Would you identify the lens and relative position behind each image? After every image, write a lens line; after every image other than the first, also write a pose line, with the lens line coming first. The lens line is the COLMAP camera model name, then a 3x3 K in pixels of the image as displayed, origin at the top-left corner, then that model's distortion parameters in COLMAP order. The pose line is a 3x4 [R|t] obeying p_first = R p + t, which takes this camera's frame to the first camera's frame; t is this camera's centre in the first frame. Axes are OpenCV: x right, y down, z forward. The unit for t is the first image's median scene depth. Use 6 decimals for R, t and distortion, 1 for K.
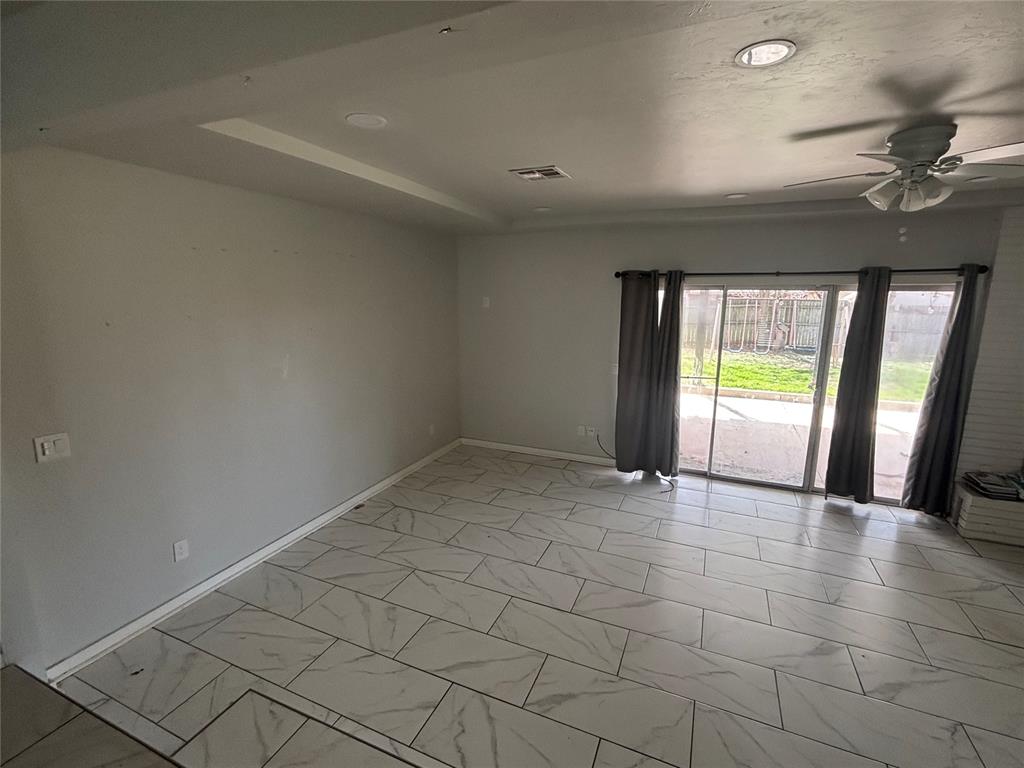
lens RADIAL K [[475.2, 0, 512.2], [0, 475.2, 377.0], [0, 0, 1]] dist [-0.003698, 0.001581]
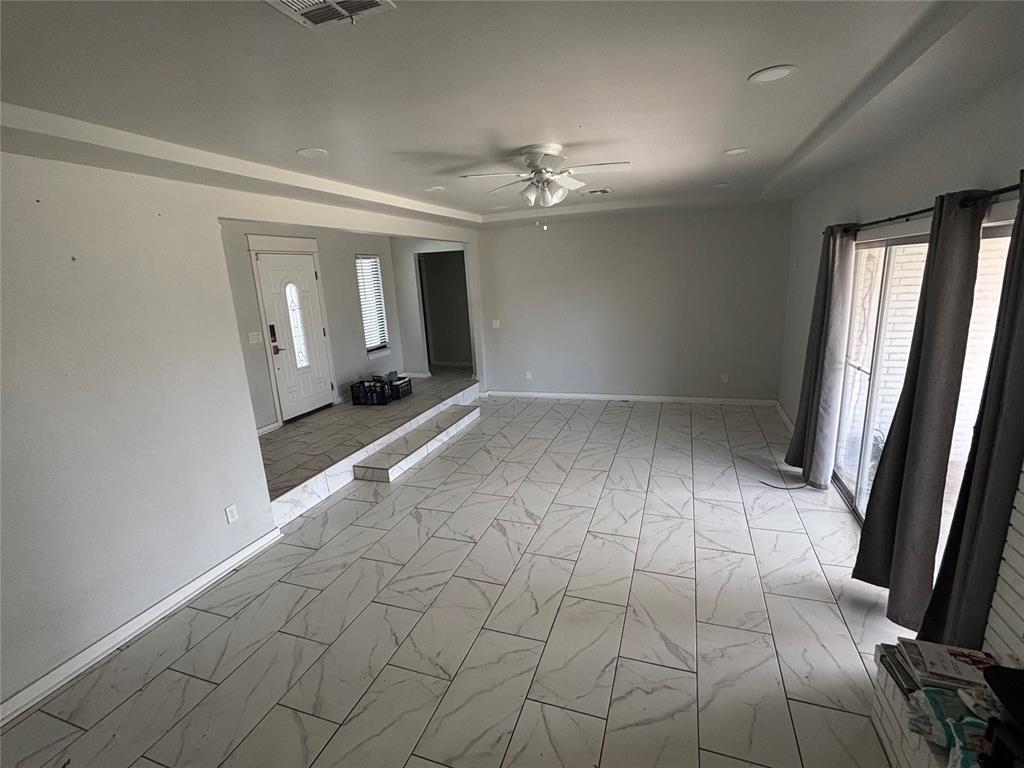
lens RADIAL K [[475.2, 0, 513.0], [0, 475.2, 384.7], [0, 0, 1]] dist [-0.003698, 0.001581]
pose [[0.065087, 0.218580, -0.973646, 1.278064], [-0.123439, 0.969984, 0.209506, -0.078592], [0.990215, 0.106550, 0.090115, 0.487768]]
